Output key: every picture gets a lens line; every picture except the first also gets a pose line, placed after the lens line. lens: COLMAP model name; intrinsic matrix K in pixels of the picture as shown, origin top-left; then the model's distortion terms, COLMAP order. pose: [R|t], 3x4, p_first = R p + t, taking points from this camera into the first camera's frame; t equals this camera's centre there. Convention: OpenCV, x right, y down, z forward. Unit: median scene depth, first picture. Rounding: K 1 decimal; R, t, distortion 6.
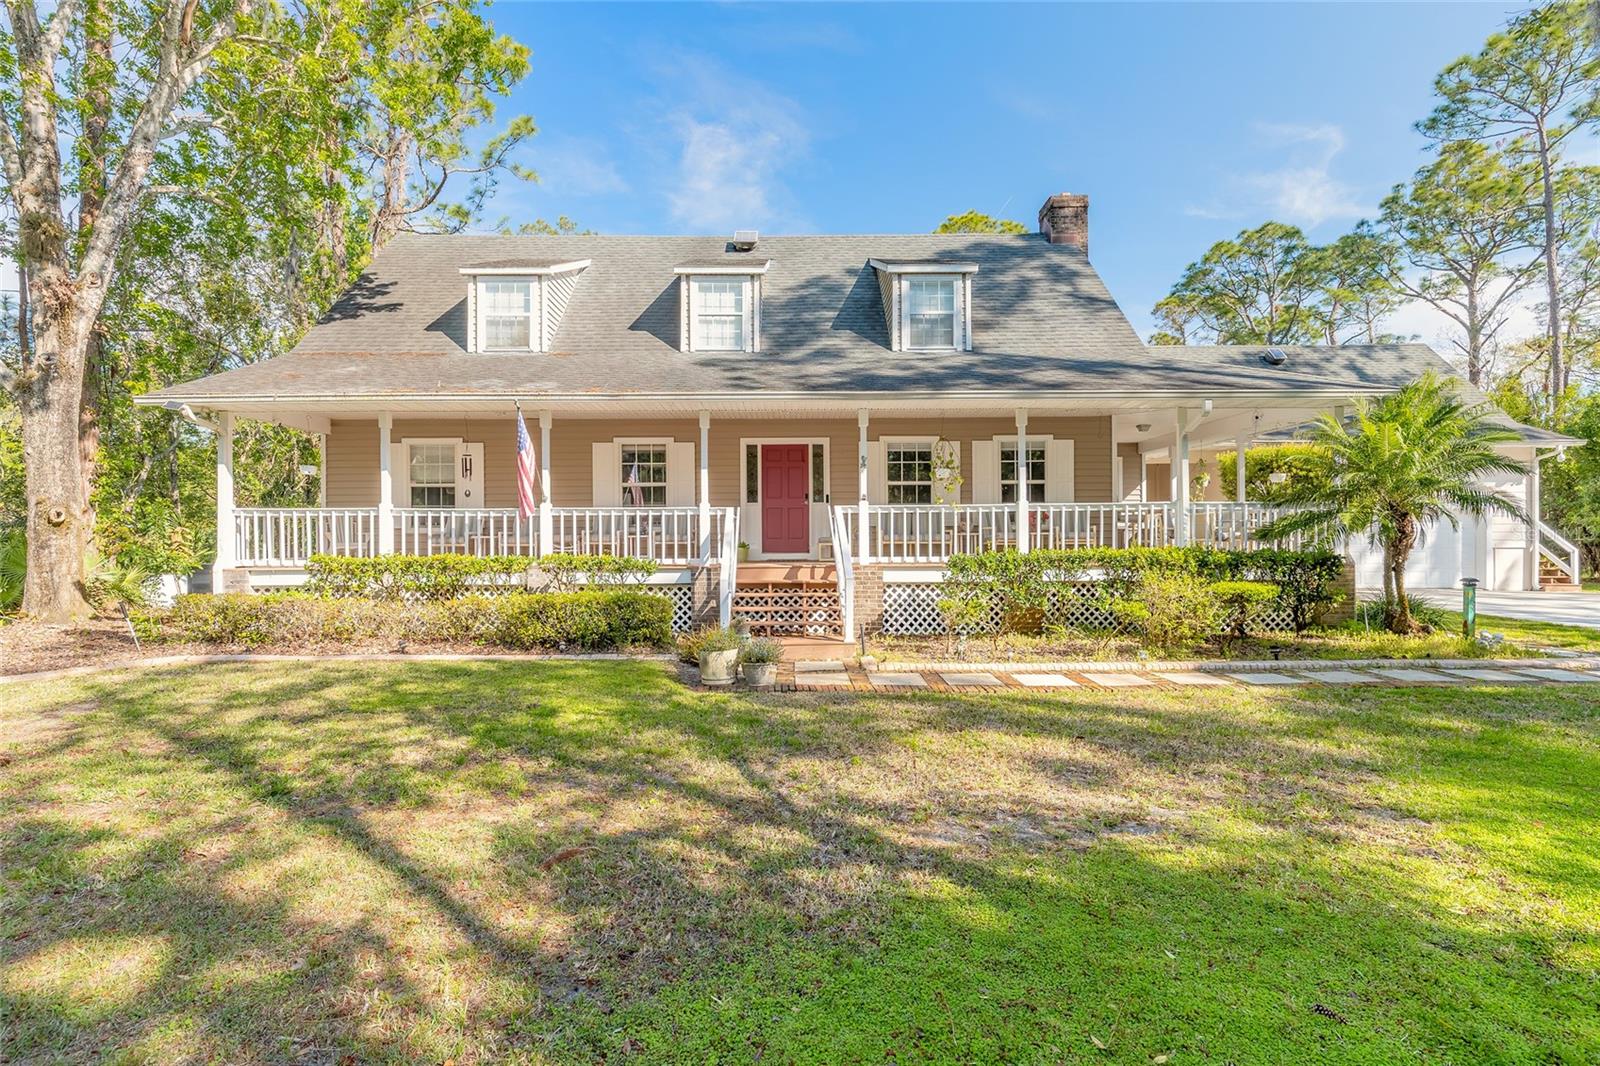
lens RADIAL K [[740.9, 0, 804.5], [0, 740.9, 539.6], [0, 0, 1]] dist [0.000856, -0.000068]
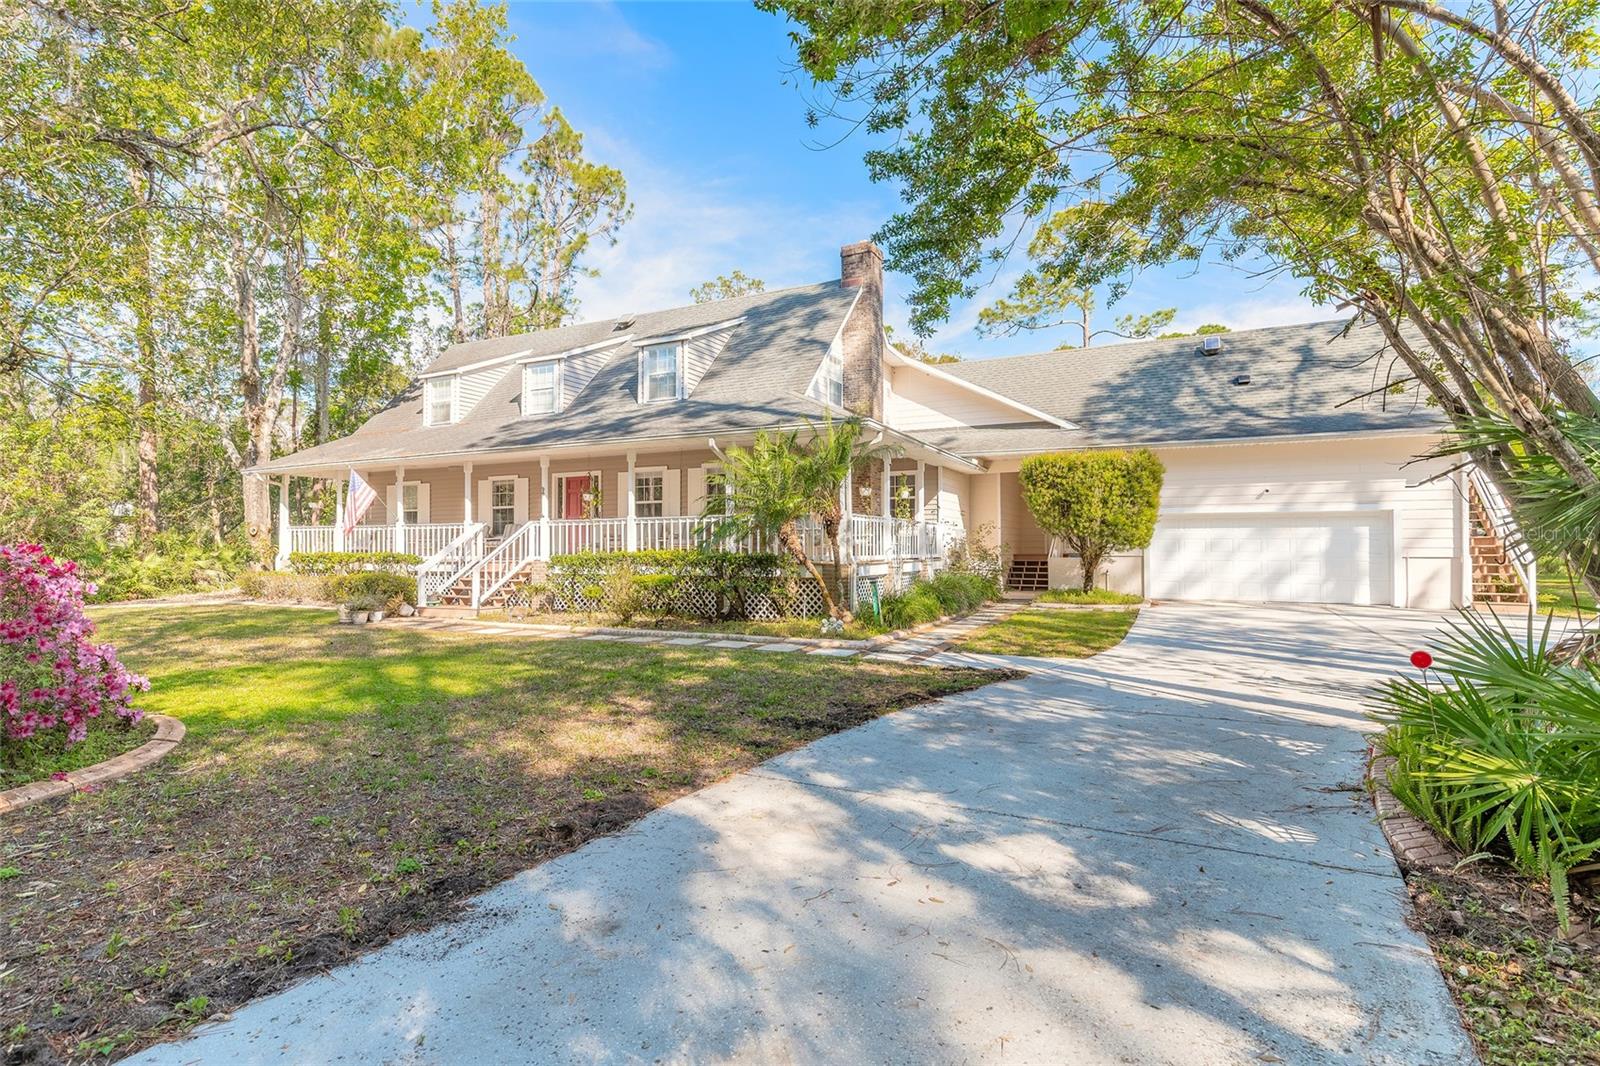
lens RADIAL K [[684.9, 0, 797.7], [0, 684.9, 539.8], [0, 0, 1]] dist [-0.000372, 0.000030]
pose [[0.896949, 0.000883, -0.442133, 0.932366], [-0.001866, 0.999997, -0.001789, -0.006139], [0.442130, 0.002430, 0.896948, 0.012368]]
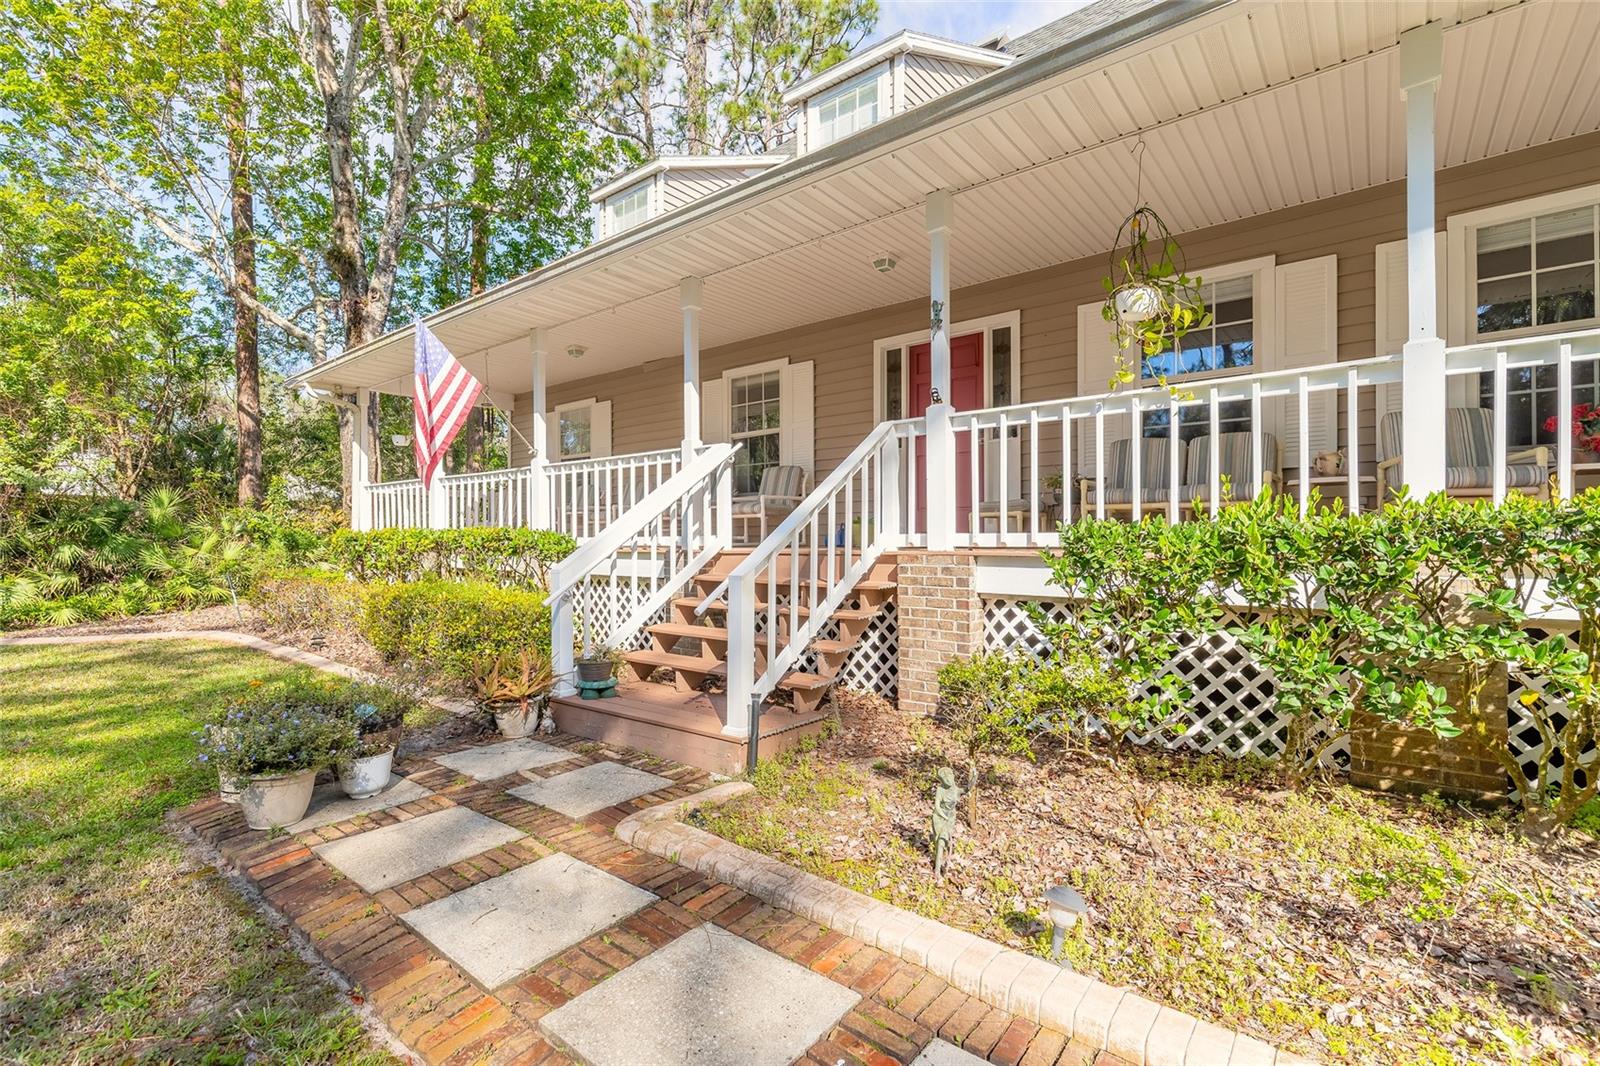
lens RADIAL K [[740.9, 0, 804.5], [0, 740.9, 539.6], [0, 0, 1]] dist [0.000856, -0.000068]
pose [[0.755881, 0.001248, -0.654708, 0.260409], [-0.001020, 0.999999, 0.000729, 0.021975], [0.654708, 0.000117, 0.755882, 0.512583]]
